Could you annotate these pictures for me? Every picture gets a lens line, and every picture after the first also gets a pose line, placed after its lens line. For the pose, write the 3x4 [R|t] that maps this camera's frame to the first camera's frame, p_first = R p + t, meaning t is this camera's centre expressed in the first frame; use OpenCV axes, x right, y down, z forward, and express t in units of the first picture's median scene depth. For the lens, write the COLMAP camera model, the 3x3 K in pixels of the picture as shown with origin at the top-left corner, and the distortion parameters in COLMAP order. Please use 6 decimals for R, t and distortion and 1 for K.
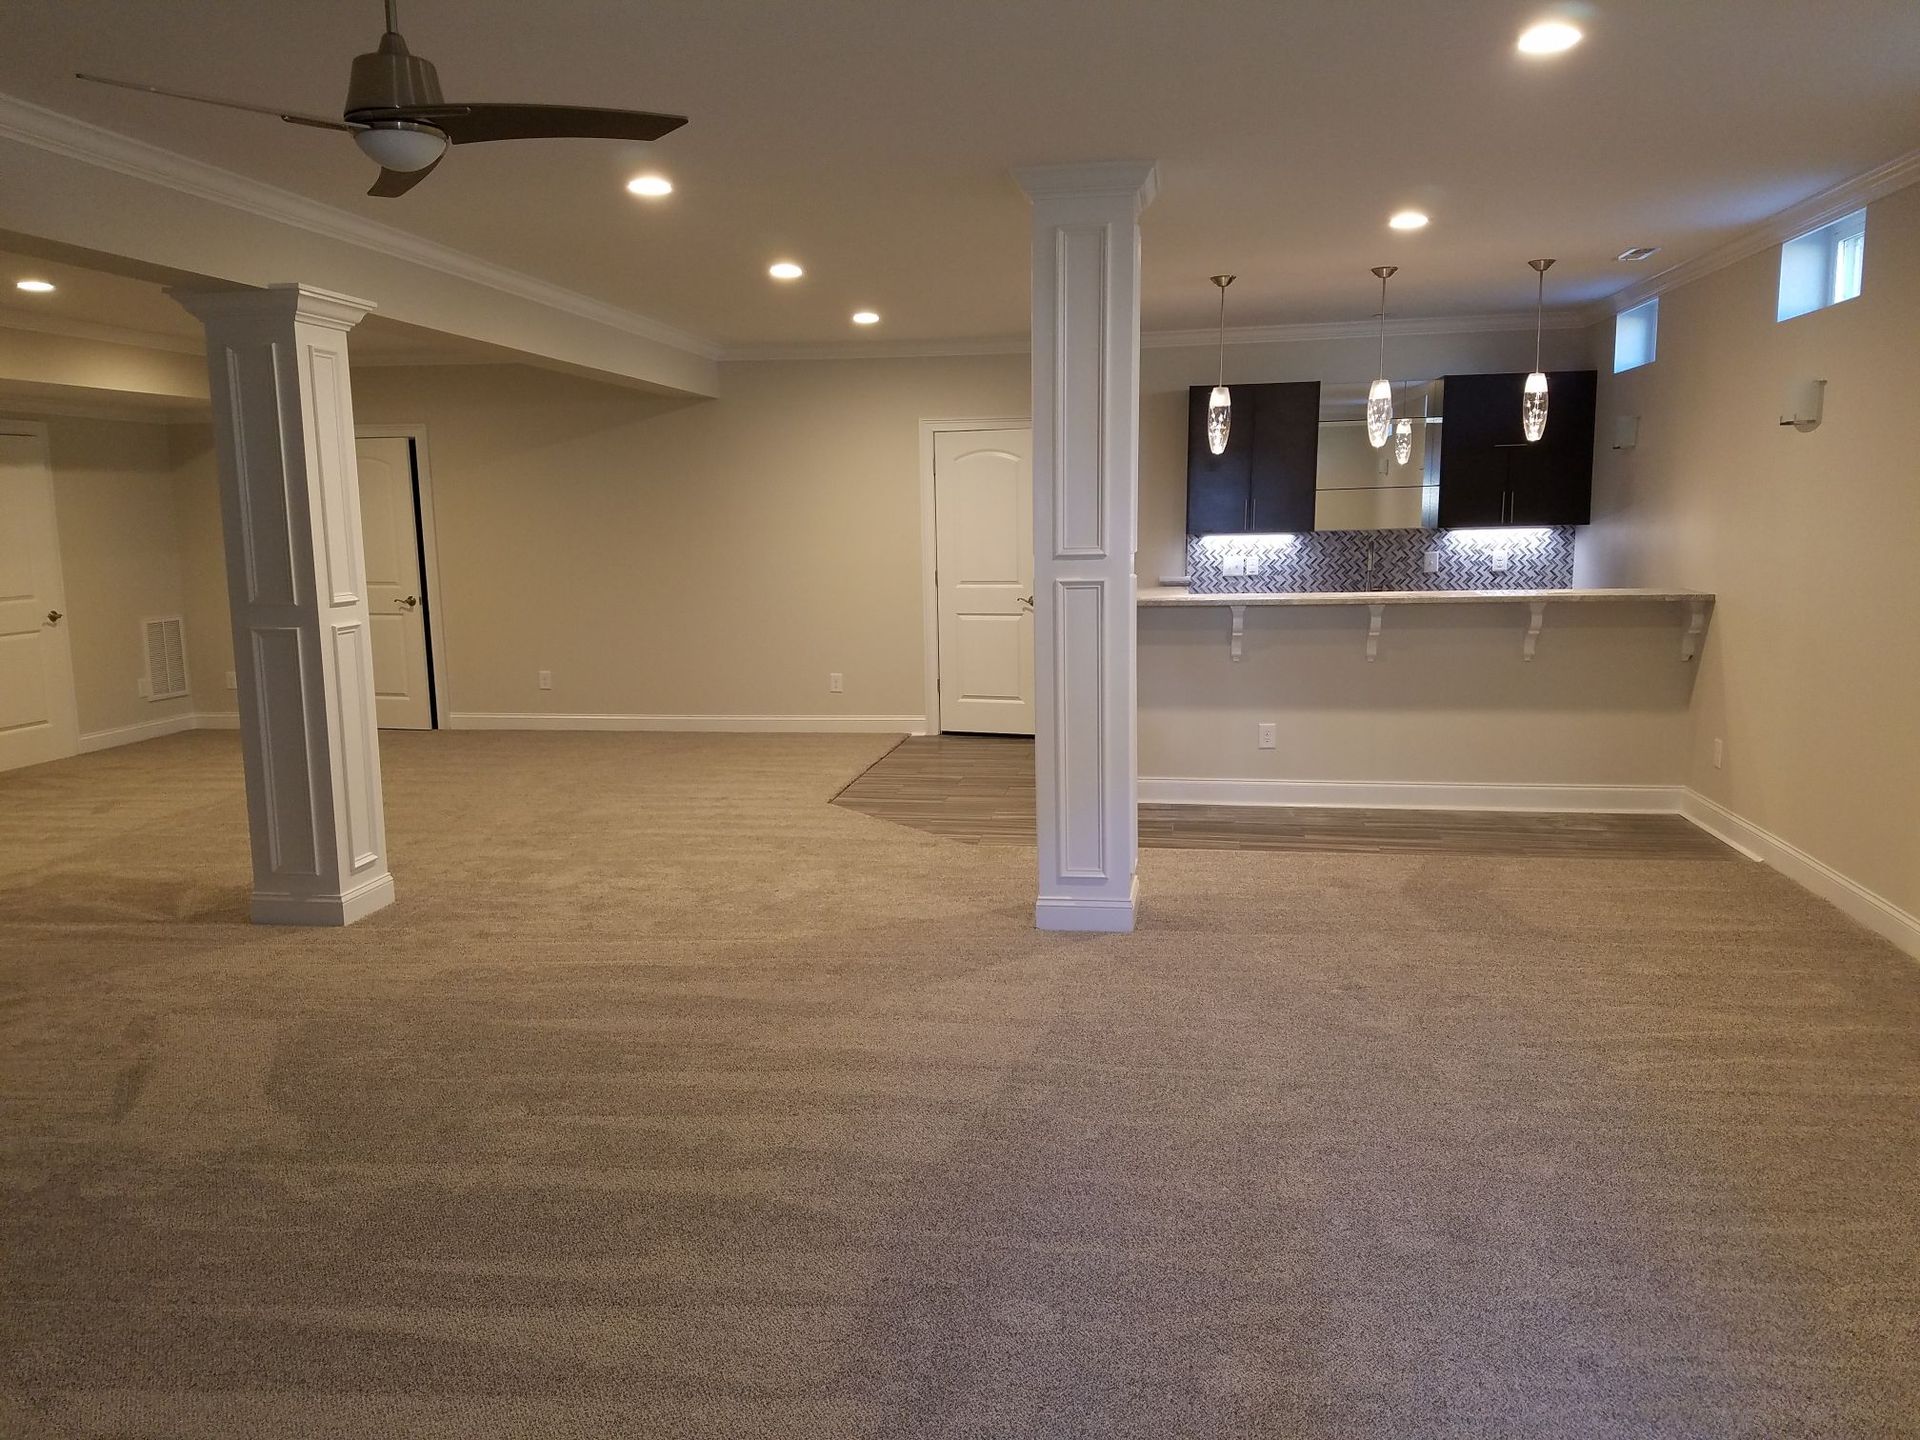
lens RADIAL K [[1507.7, 0, 955.7], [0, 1507.7, 740.5], [0, 0, 1]] dist [0.310800, -0.725618]
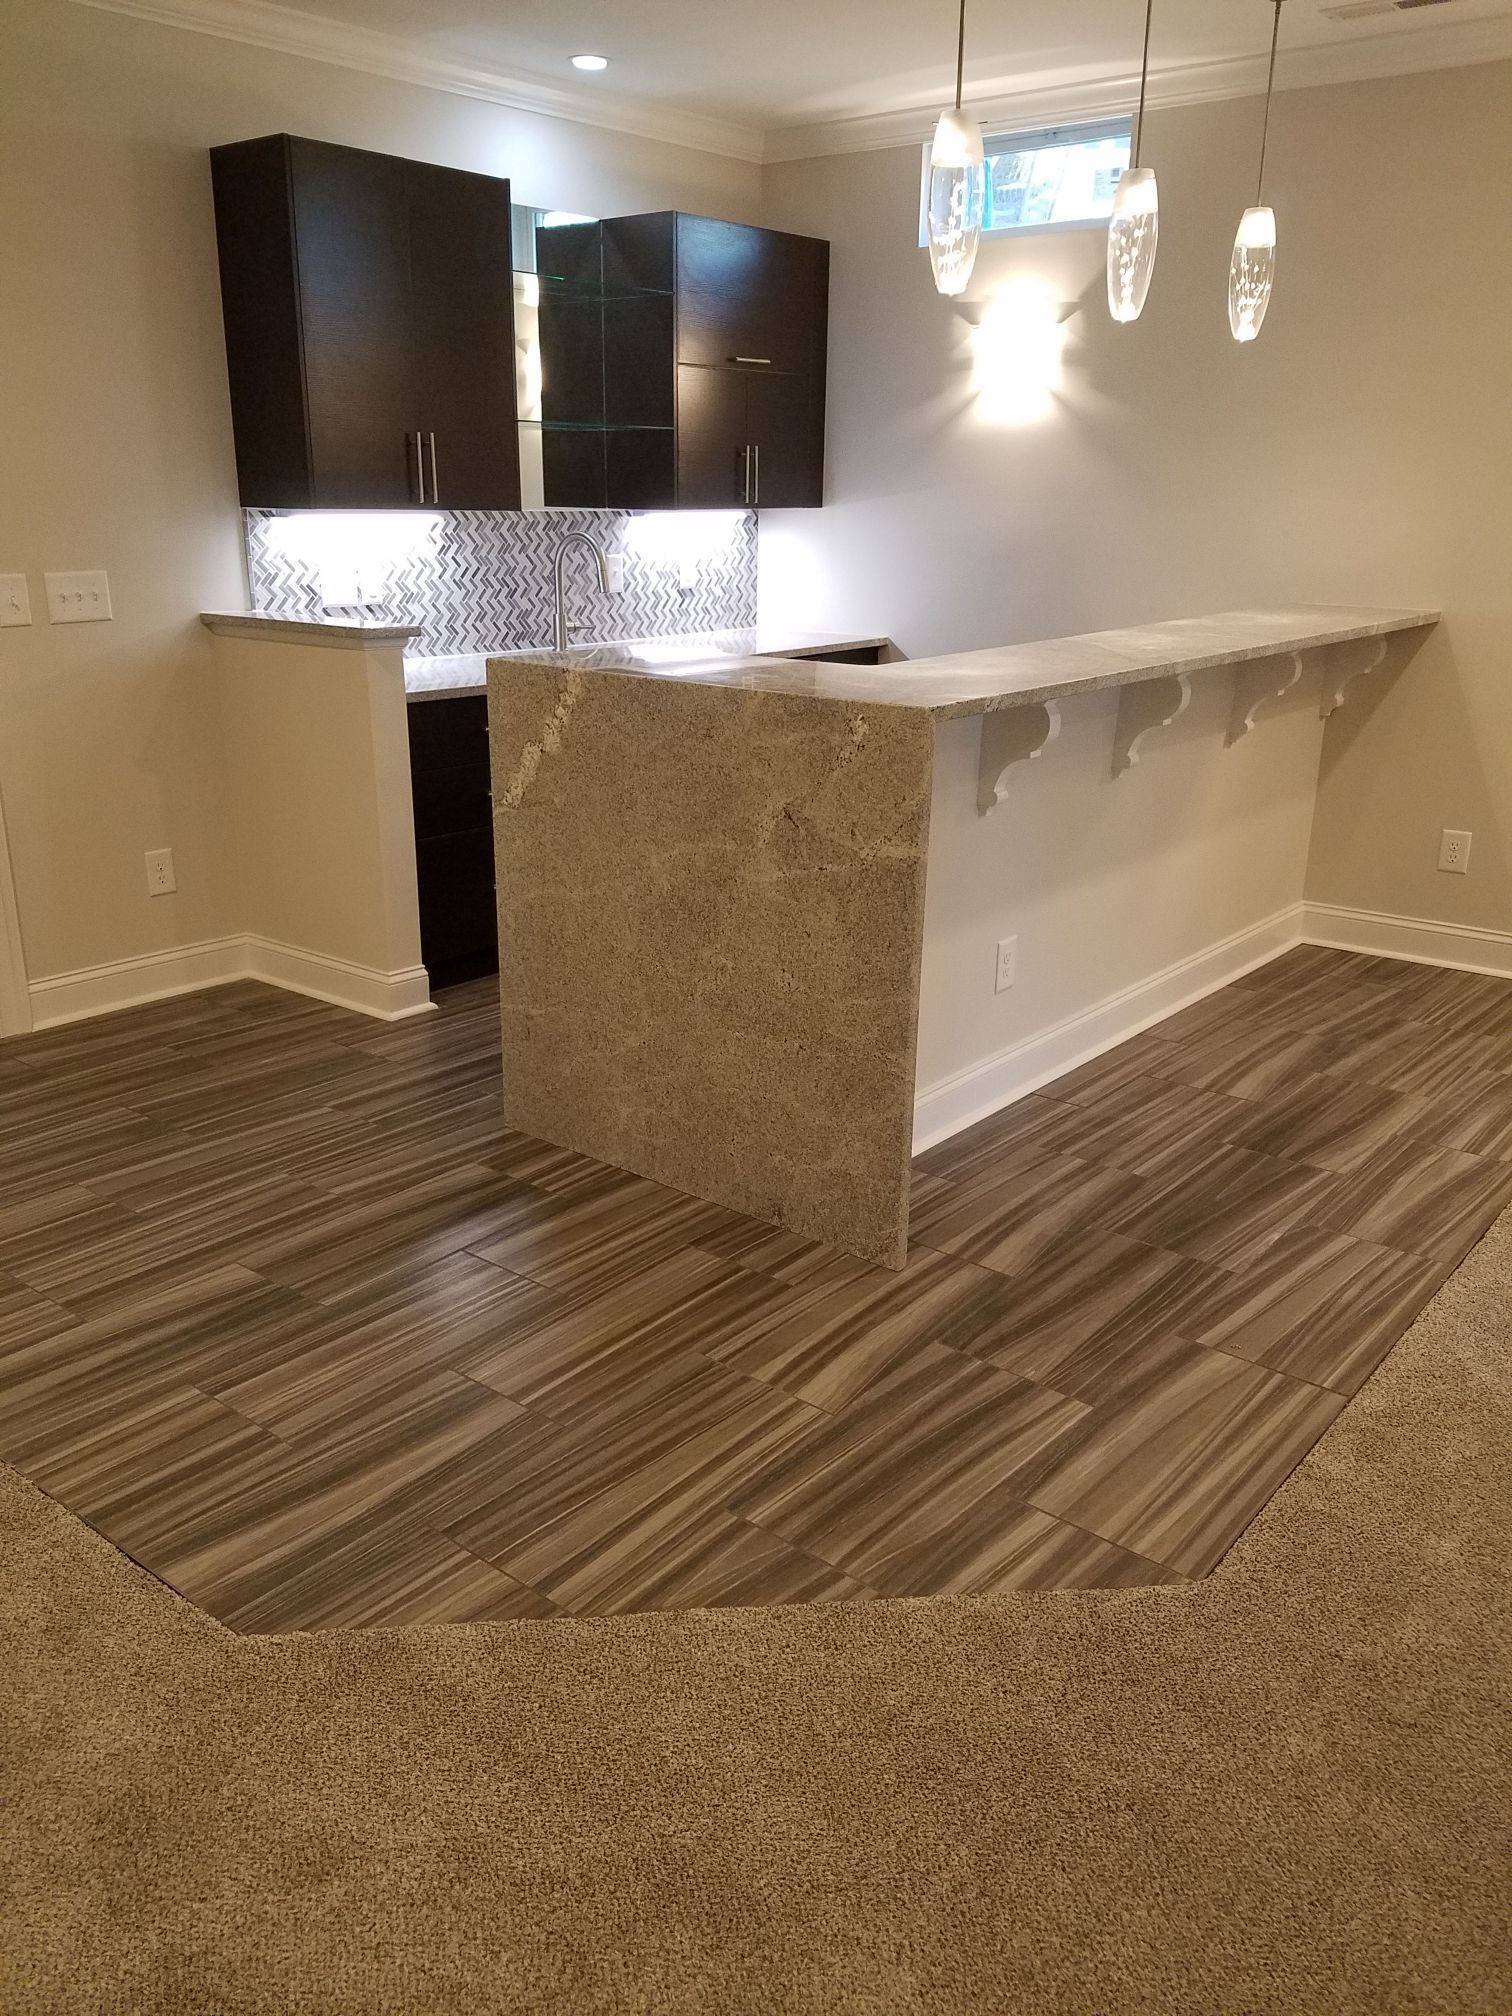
lens RADIAL K [[1562.4, 0, 743.1], [0, 1562.4, 996.3], [0, 0, 1]] dist [0.322668, -0.686147]
pose [[0.496544, -0.245892, 0.832455, -0.195192], [0.117455, 0.969250, 0.216239, -0.086110], [-0.860028, -0.009596, 0.510156, 0.659268]]
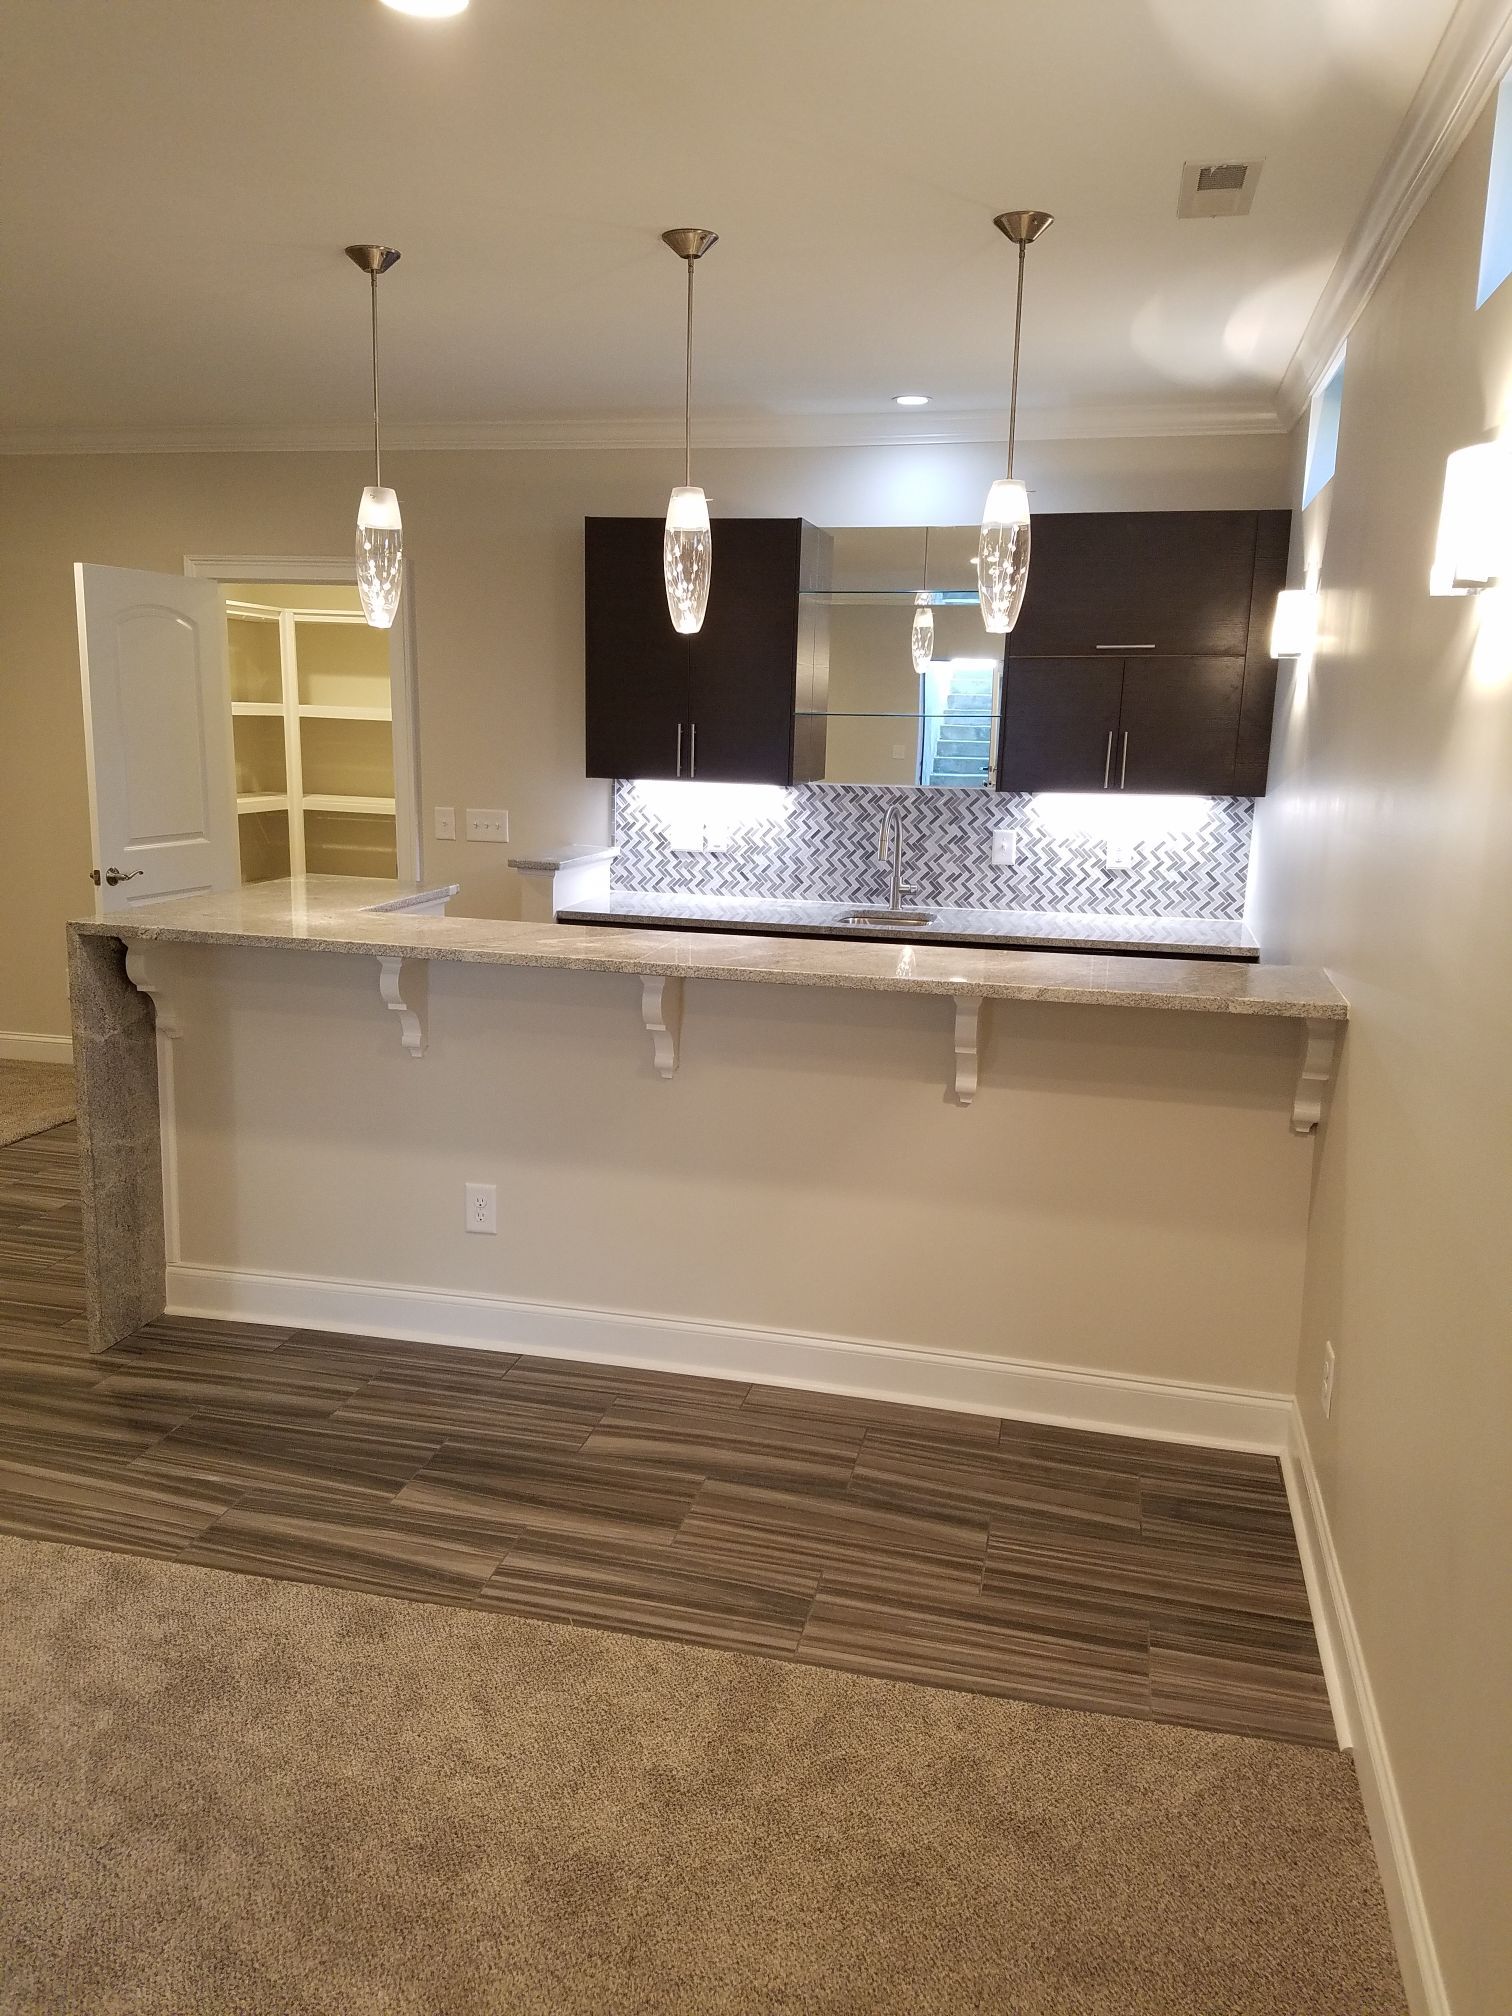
lens RADIAL K [[1562.4, 0, 743.1], [0, 1562.4, 996.3], [0, 0, 1]] dist [0.322668, -0.686147]
pose [[0.995312, 0.054387, -0.079977, 0.260628], [-0.051737, 0.998053, 0.034847, -0.075105], [0.081717, -0.030546, 0.996187, 0.398310]]
